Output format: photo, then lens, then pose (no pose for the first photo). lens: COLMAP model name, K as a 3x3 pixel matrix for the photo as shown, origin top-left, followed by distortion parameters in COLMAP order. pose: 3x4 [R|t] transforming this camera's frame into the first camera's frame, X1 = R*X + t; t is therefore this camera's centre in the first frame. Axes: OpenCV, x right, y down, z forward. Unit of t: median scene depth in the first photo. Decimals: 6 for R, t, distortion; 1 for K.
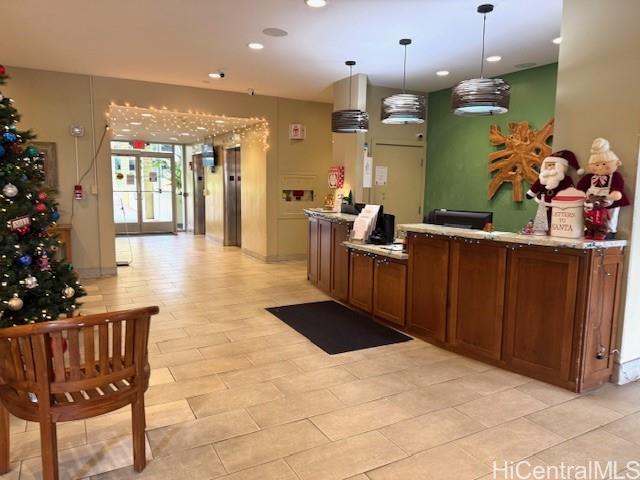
lens RADIAL K [[445.2, 0, 315.9], [0, 445.2, 241.8], [0, 0, 1]] dist [0.068336, -0.105149]
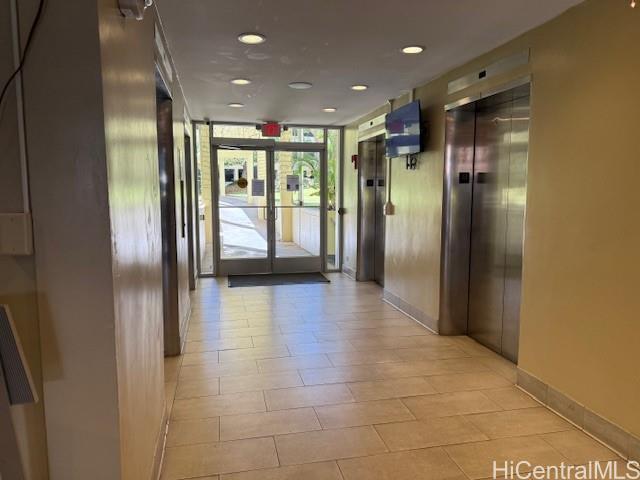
lens RADIAL K [[445.2, 0, 315.9], [0, 445.2, 241.8], [0, 0, 1]] dist [0.068336, -0.105149]
pose [[0.953852, 0.015322, -0.299886, -0.151207], [-0.019812, 0.999732, -0.011938, -0.058696], [0.299623, 0.017328, 0.953900, 0.437545]]
